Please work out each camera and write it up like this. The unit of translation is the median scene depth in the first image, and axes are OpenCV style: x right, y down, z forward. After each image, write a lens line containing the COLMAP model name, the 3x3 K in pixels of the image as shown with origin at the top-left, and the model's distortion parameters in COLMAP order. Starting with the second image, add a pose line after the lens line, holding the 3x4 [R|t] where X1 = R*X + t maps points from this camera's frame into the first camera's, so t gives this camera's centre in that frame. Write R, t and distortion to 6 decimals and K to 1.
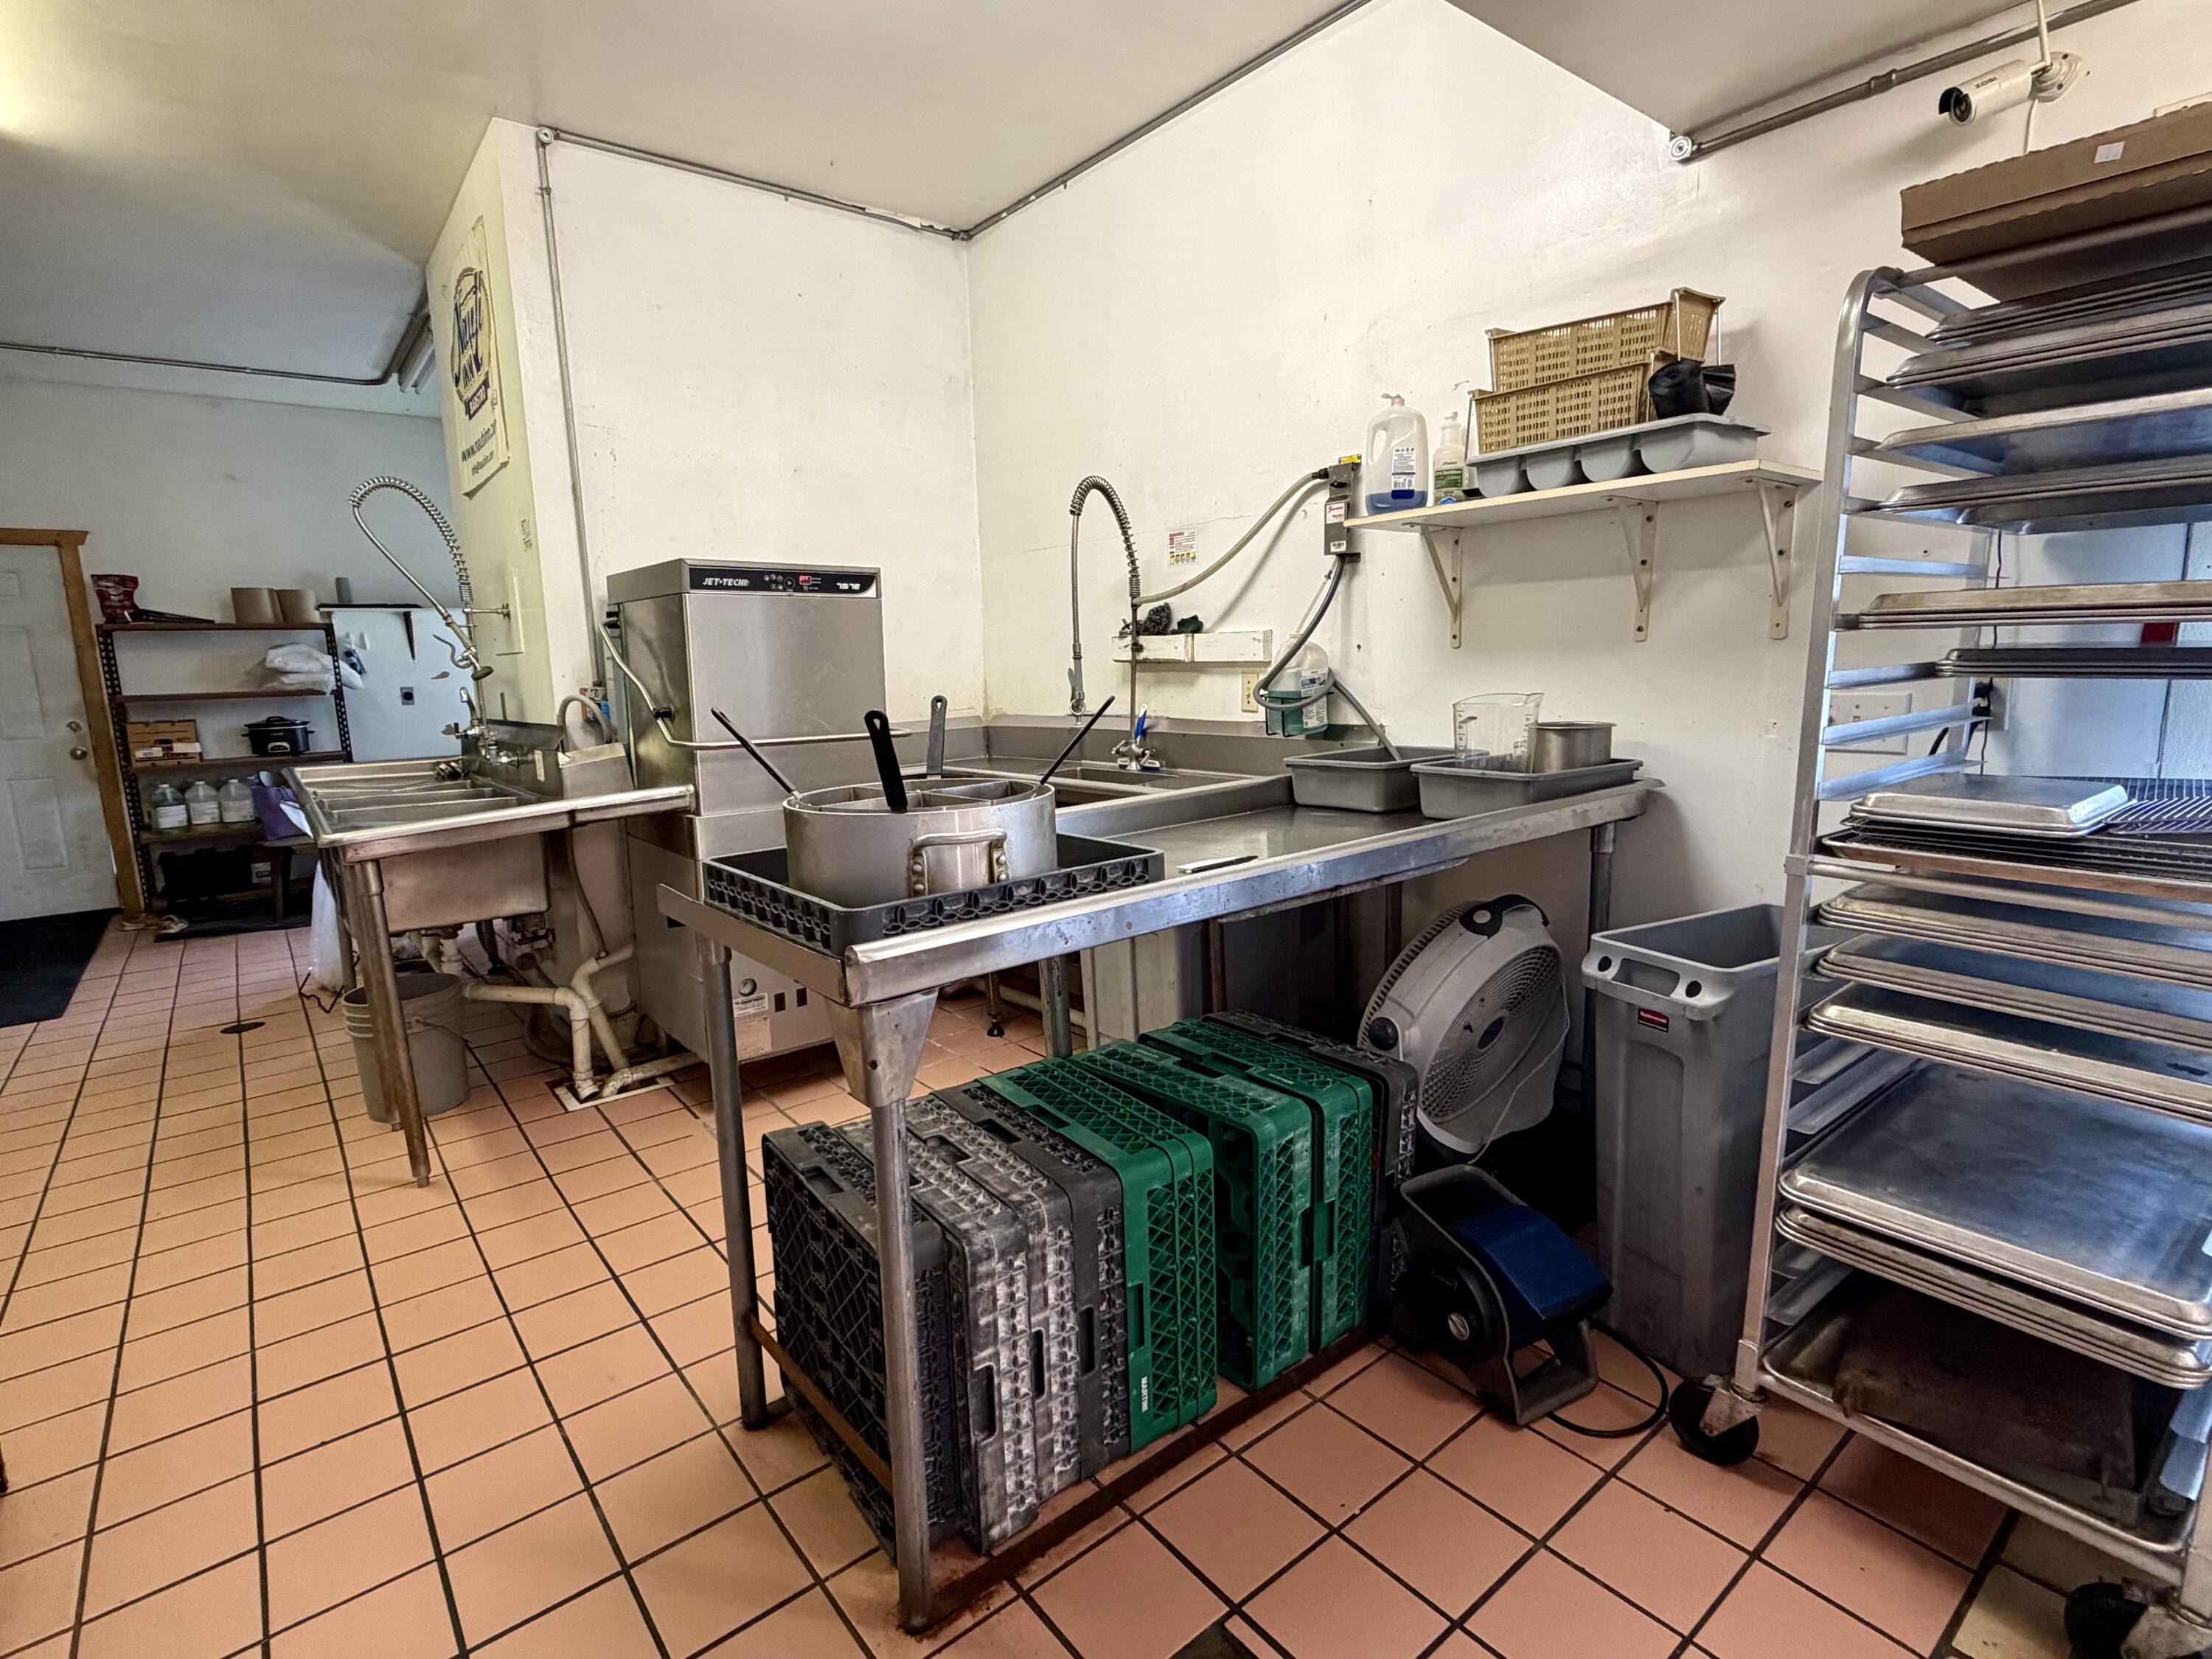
lens RADIAL K [[1081.4, 0, 1123.0], [0, 1081.4, 835.5], [0, 0, 1]] dist [0.004167, -0.001918]
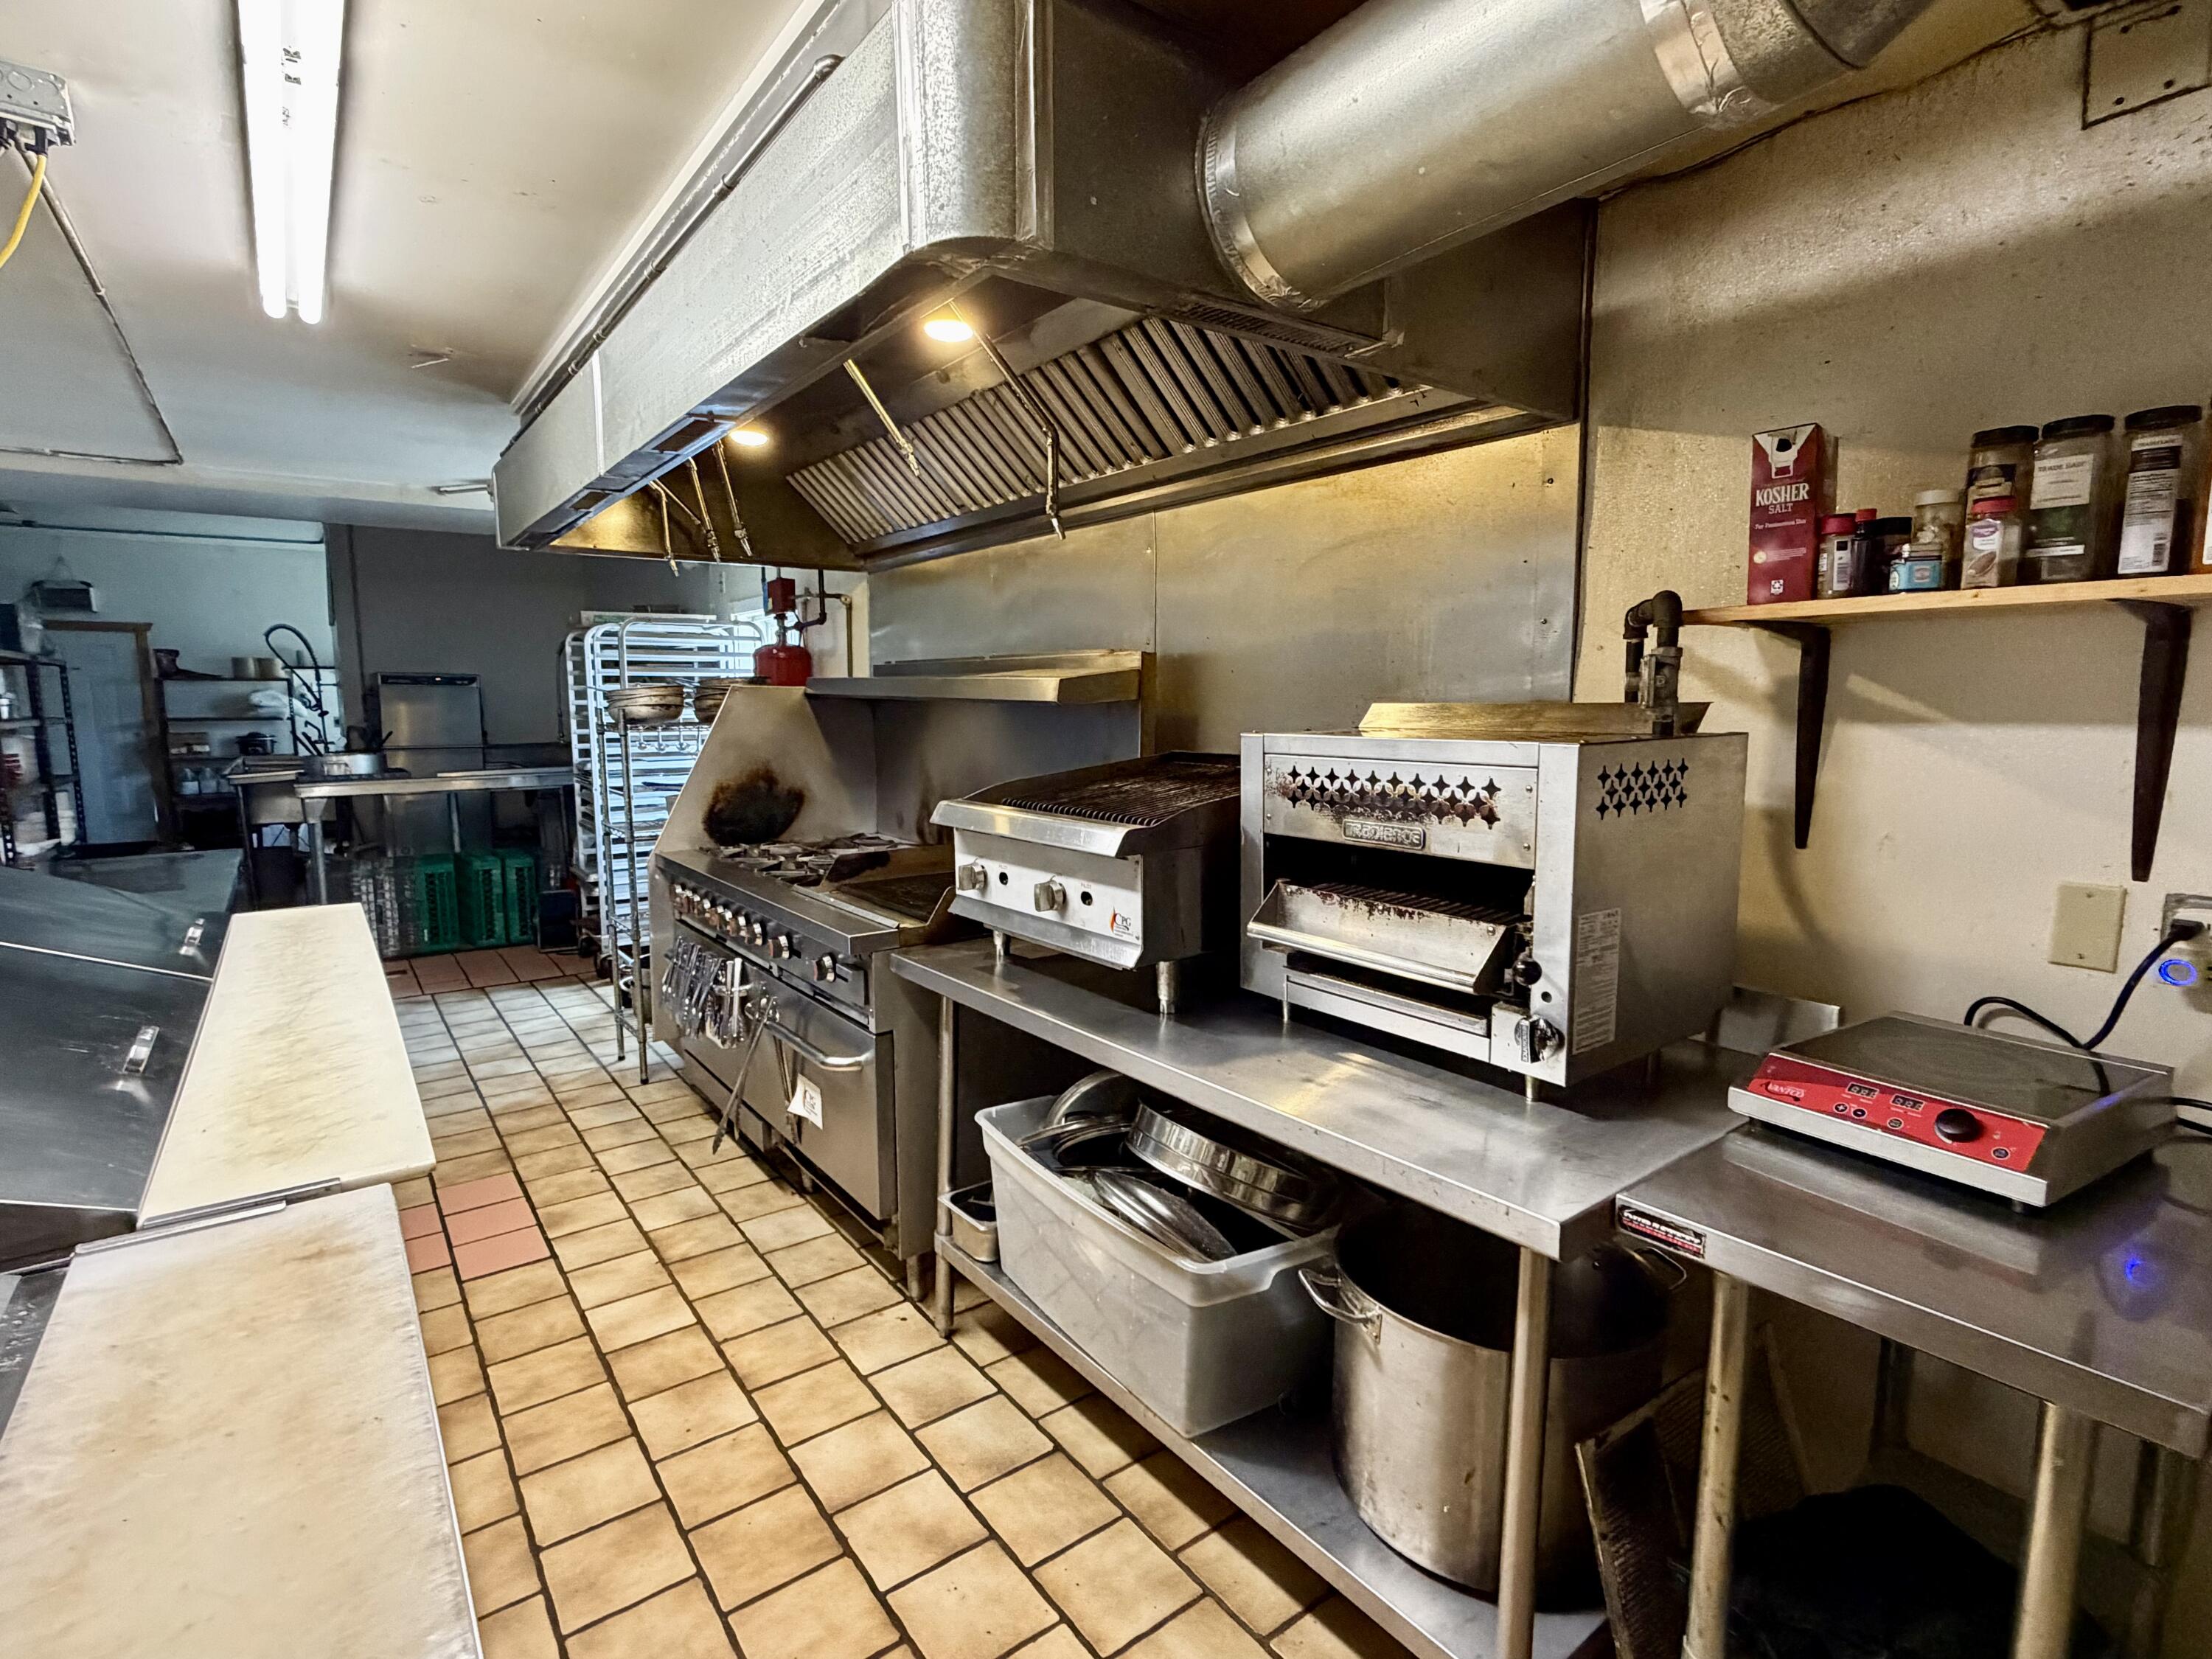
lens RADIAL K [[1081.4, 0, 1111.8], [0, 1081.4, 845.6], [0, 0, 1]] dist [0.004167, -0.001918]
pose [[0.998759, 0.033713, -0.036672, 0.654649], [-0.034783, 0.998976, -0.028936, 0.073354], [0.035659, 0.030175, 0.998908, -0.668549]]
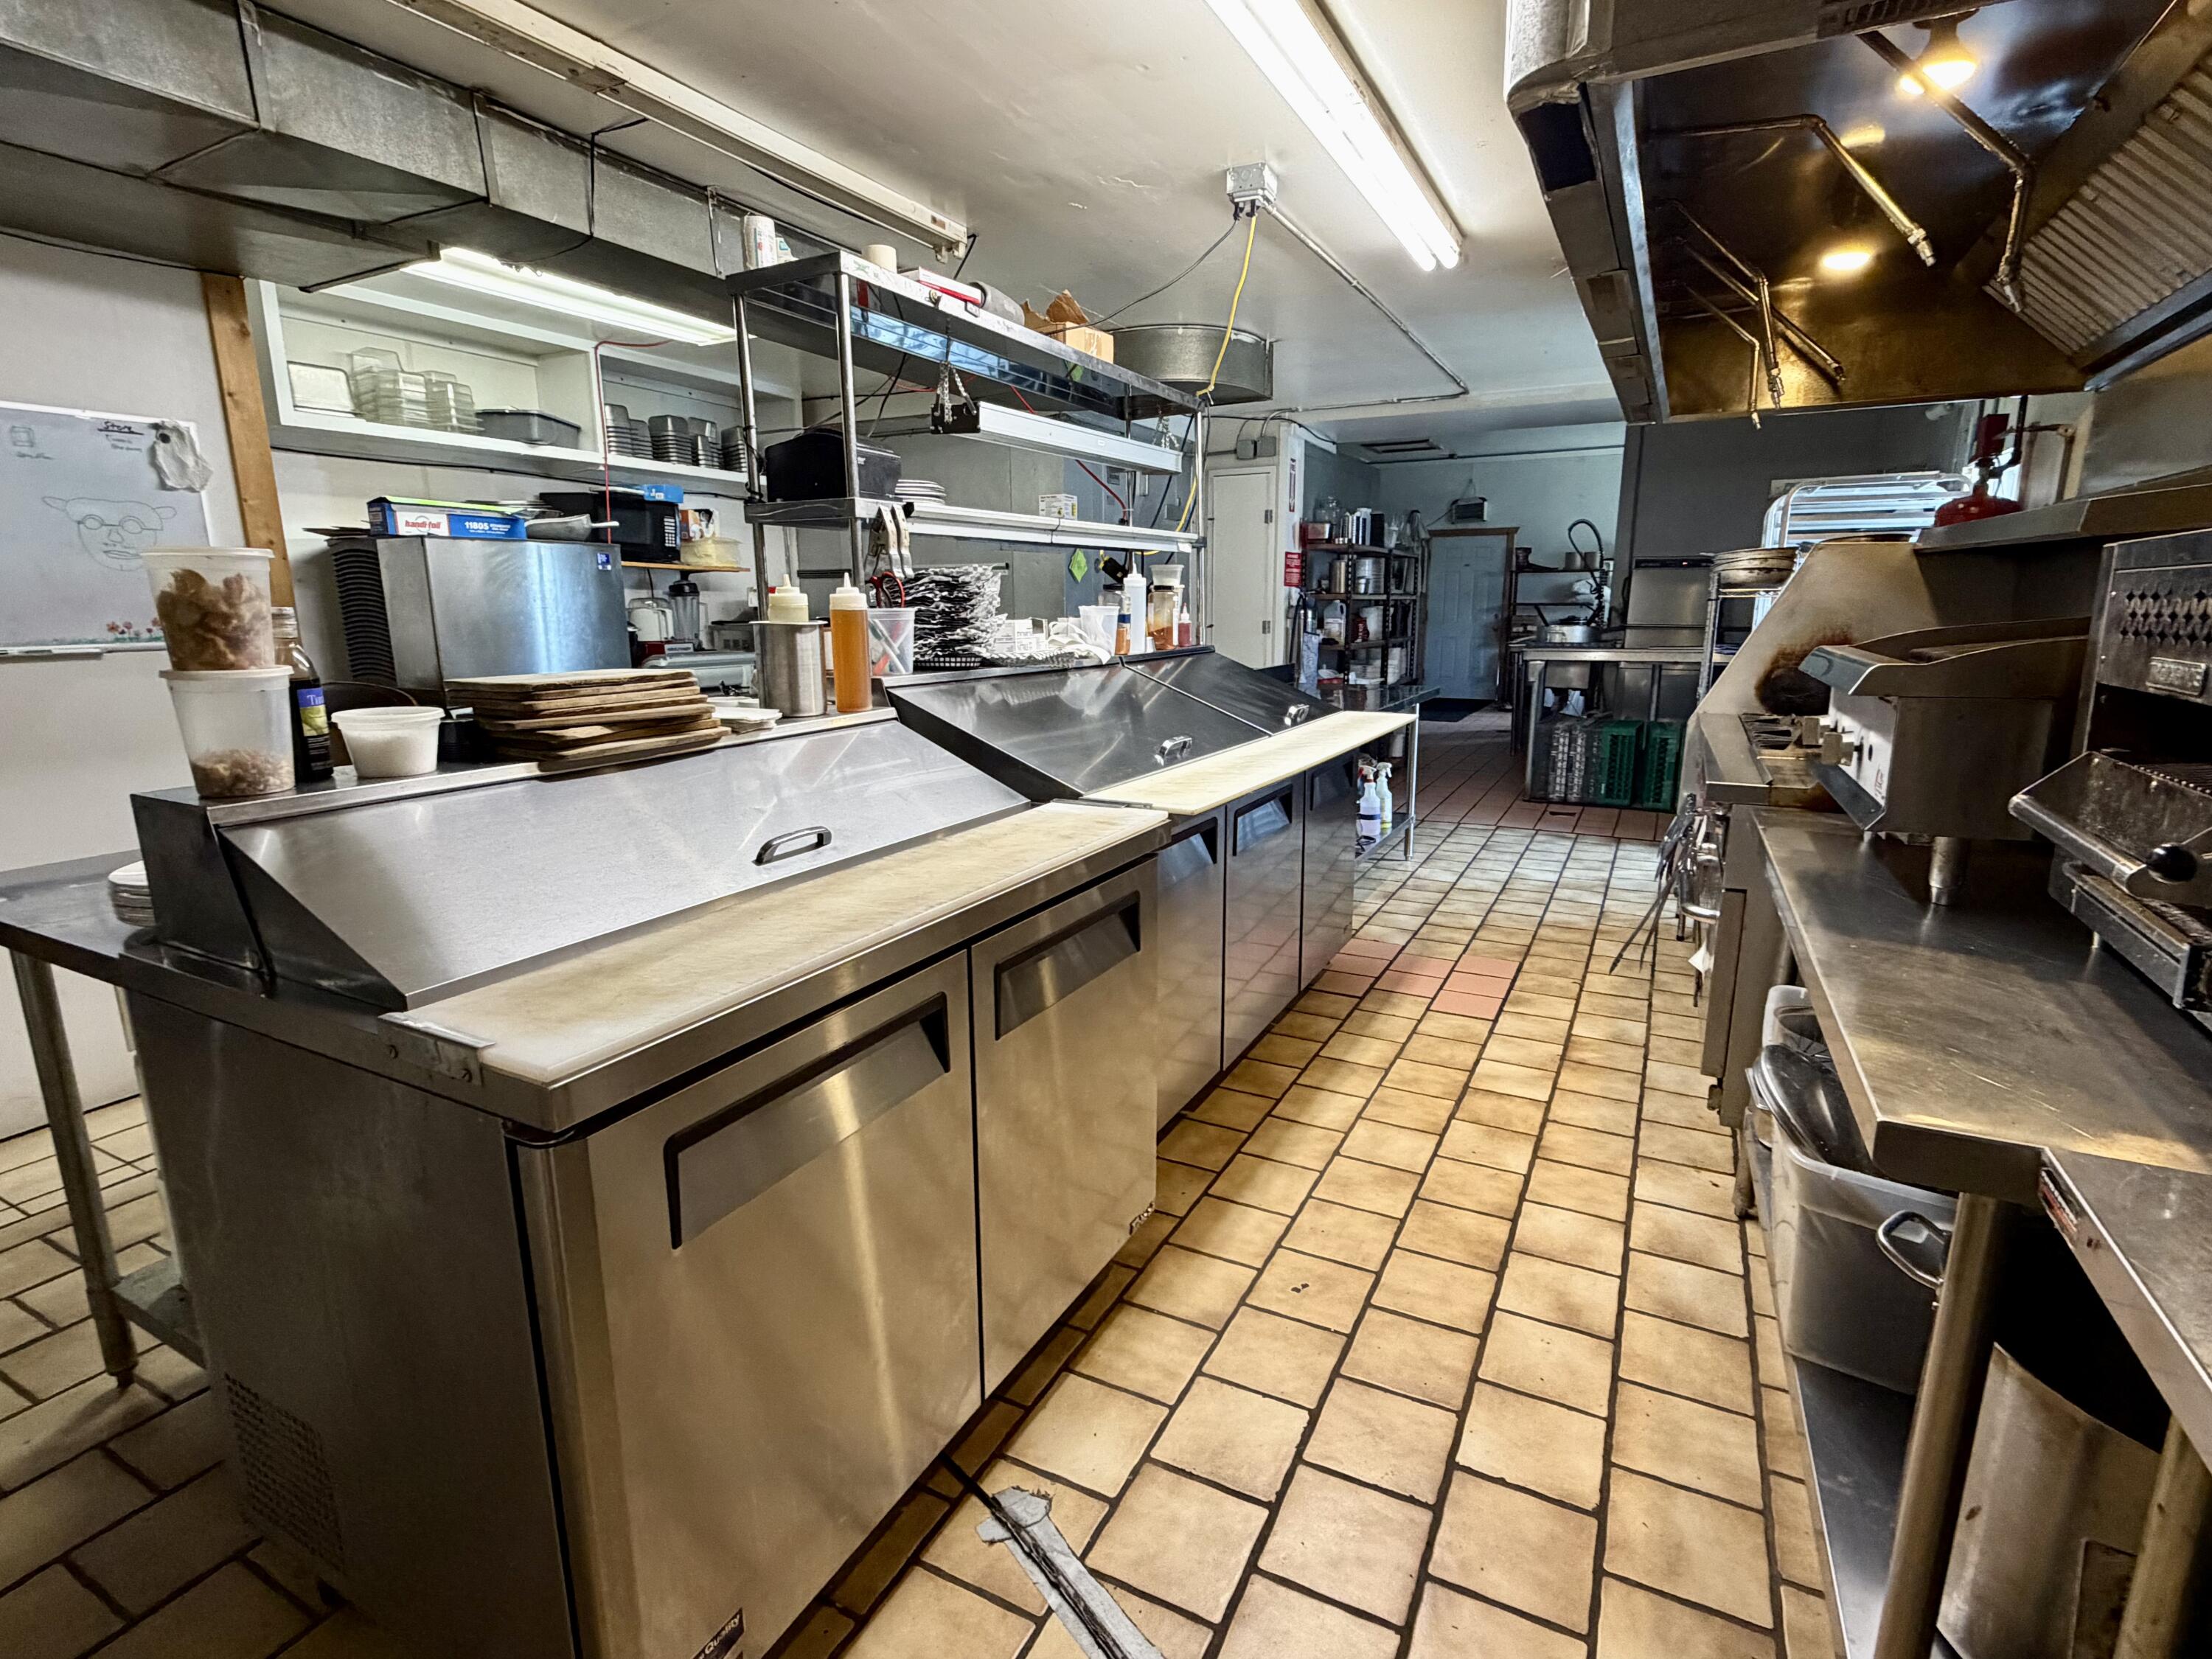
lens RADIAL K [[1081.4, 0, 1111.9], [0, 1081.4, 843.4], [0, 0, 1]] dist [0.004167, -0.001918]
pose [[0.403334, 0.227826, -0.886237, 0.800060], [-0.157822, 0.971316, 0.177871, 0.083641], [0.901340, 0.068126, 0.427721, -0.640491]]
